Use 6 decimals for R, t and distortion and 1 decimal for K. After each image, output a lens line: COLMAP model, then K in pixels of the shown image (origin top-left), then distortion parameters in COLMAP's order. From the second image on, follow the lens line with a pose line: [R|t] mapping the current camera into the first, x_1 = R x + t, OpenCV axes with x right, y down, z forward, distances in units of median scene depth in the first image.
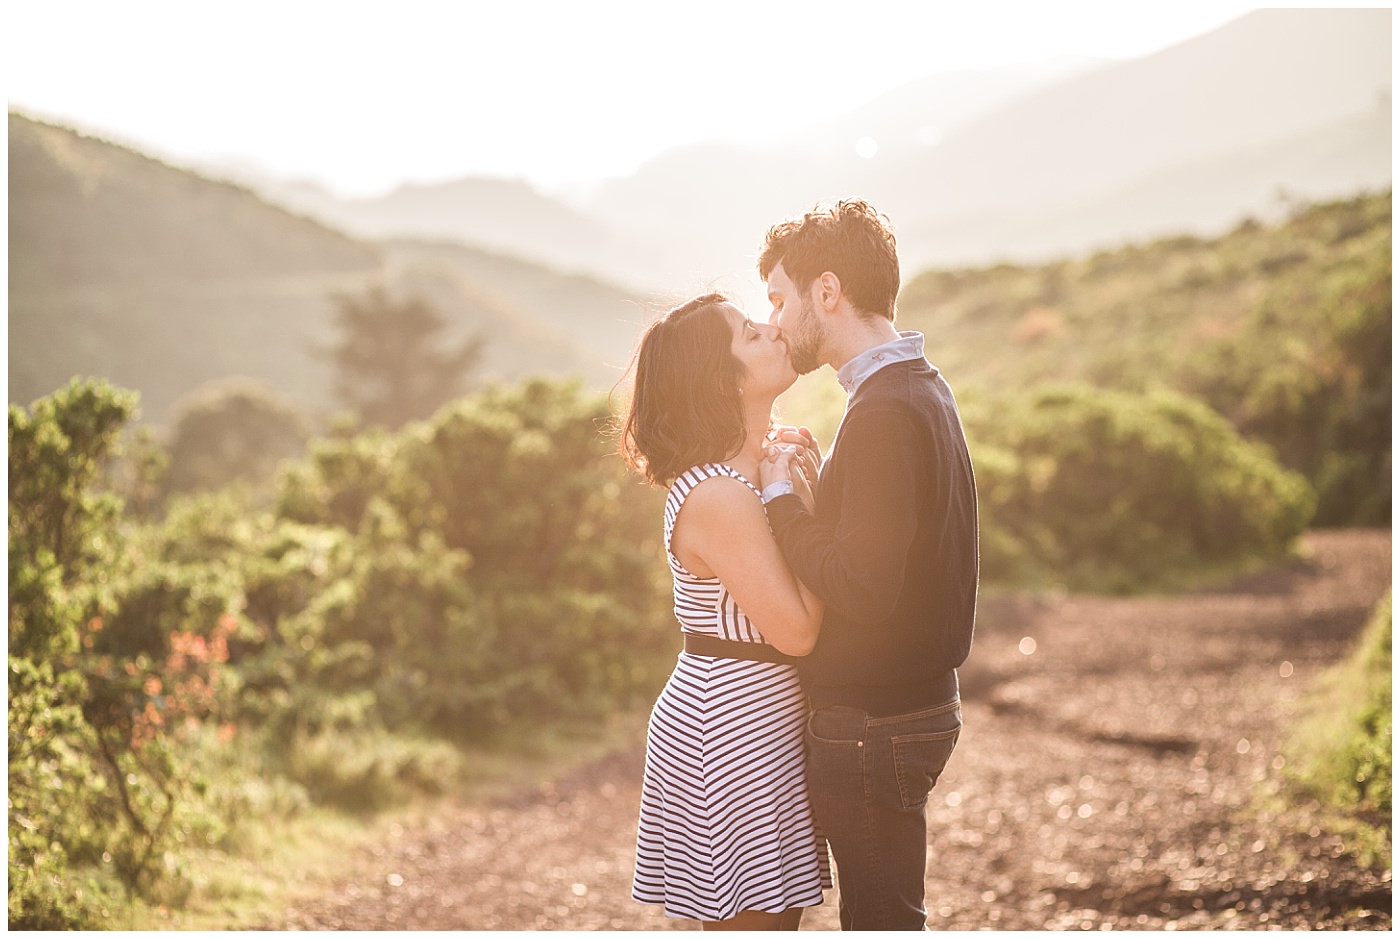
lens RADIAL K [[3448.3, 0, 694.5], [0, 3448.3, 470.7], [0, 0, 1]] dist [0.015095, 0.000000]
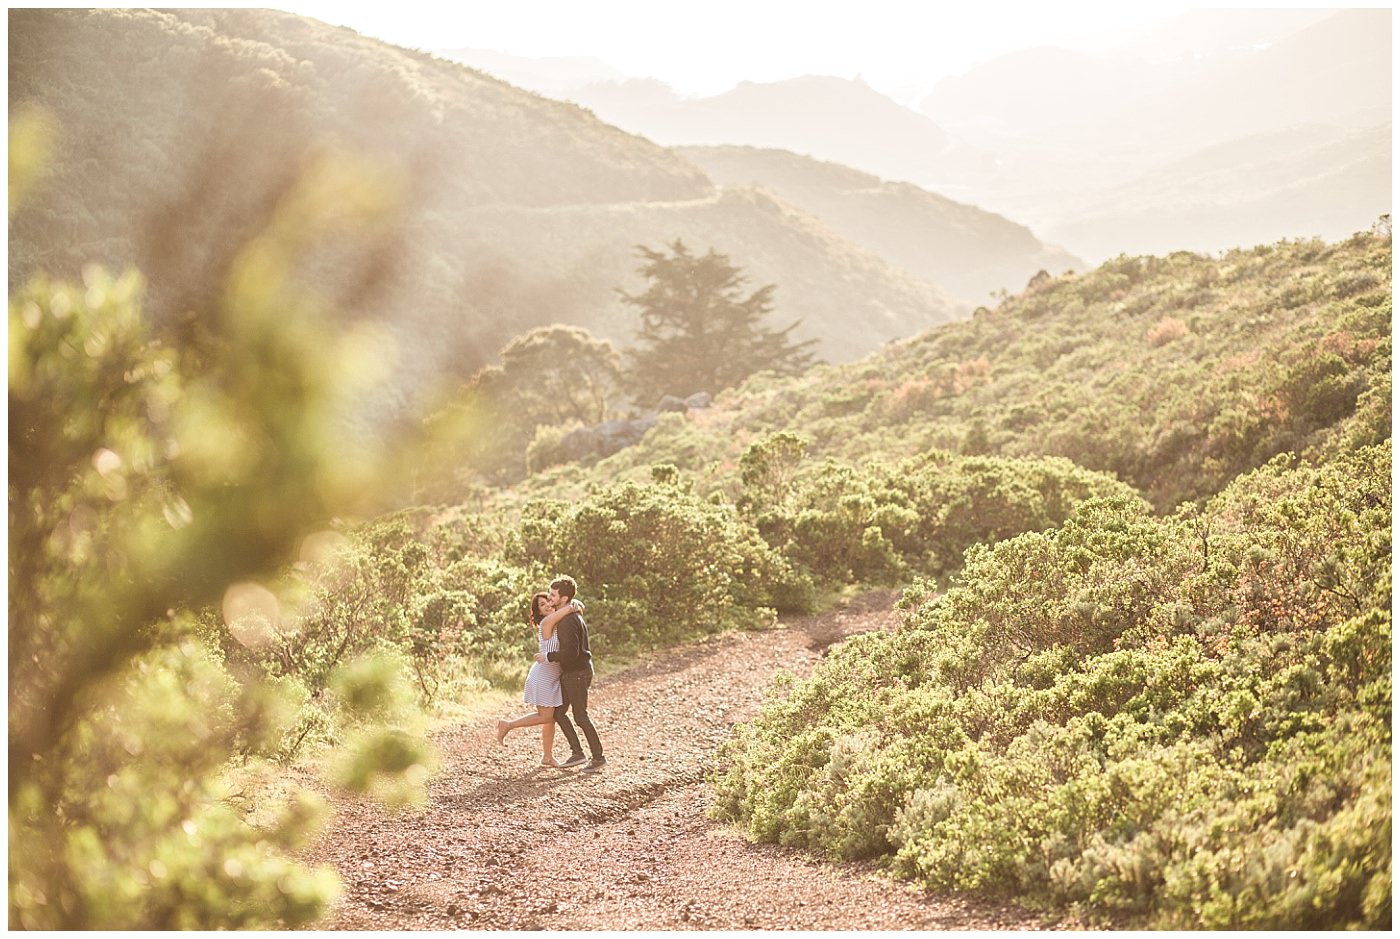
lens RADIAL K [[3448.3, 0, 698.5], [0, 3448.3, 469.6], [0, 0, 1]] dist [0.015095, 0.000000]
pose [[0.994966, 0.024461, -0.097177, 0.230789], [-0.021289, 0.999210, 0.033547, -0.126051], [0.097921, -0.031309, 0.994702, -1.254354]]
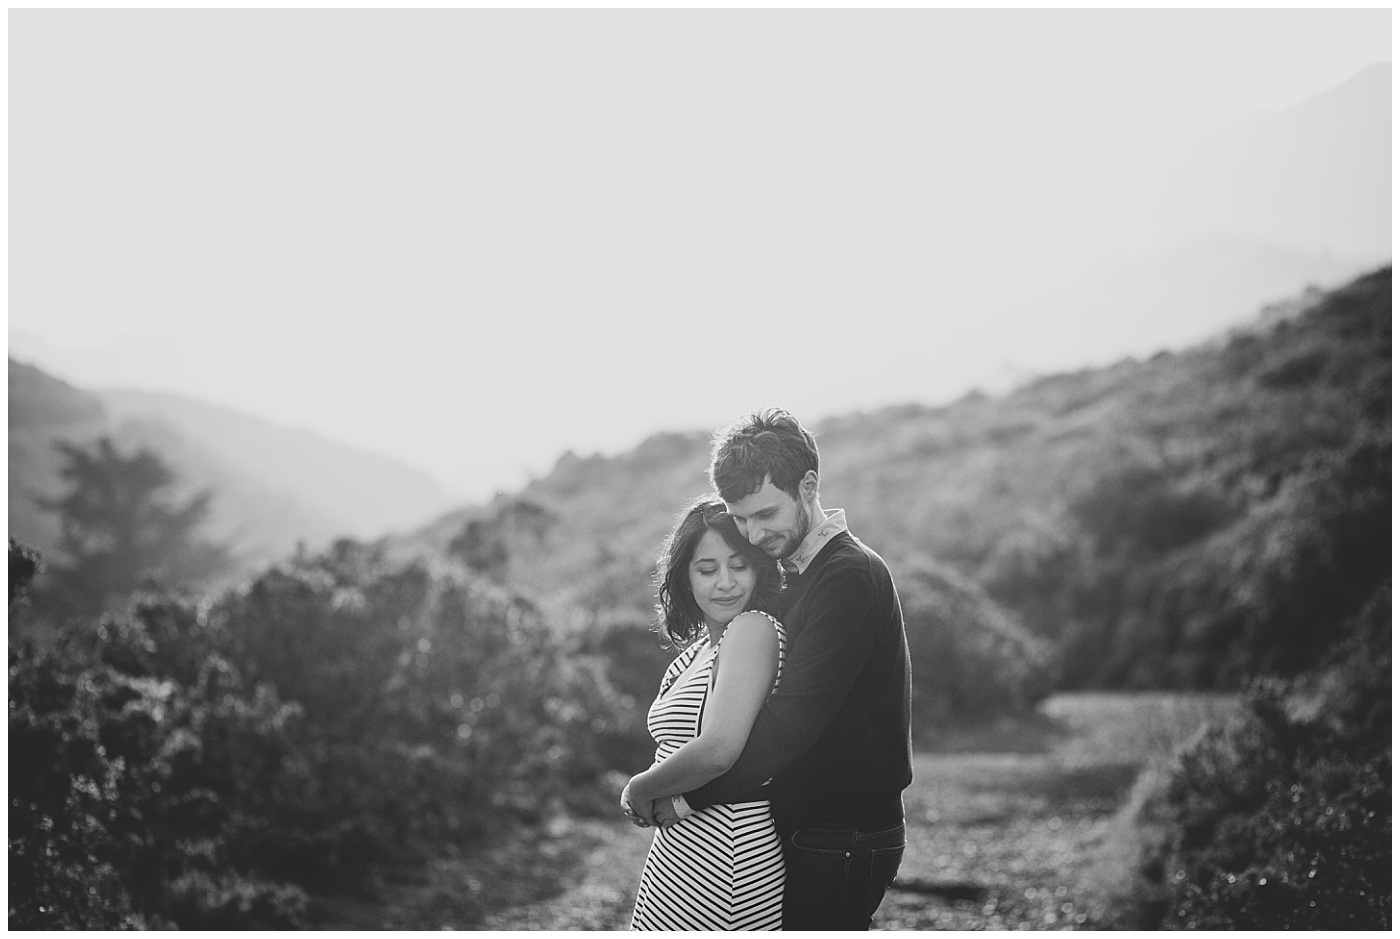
lens RADIAL K [[3448.3, 0, 705.0], [0, 3448.3, 471.7], [0, 0, 1]] dist [0.015095, 0.000000]
pose [[0.996195, 0.016290, 0.085618, -0.032198], [-0.012373, 0.998861, -0.046085, 0.000398], [-0.086271, 0.044850, 0.995262, -0.053107]]
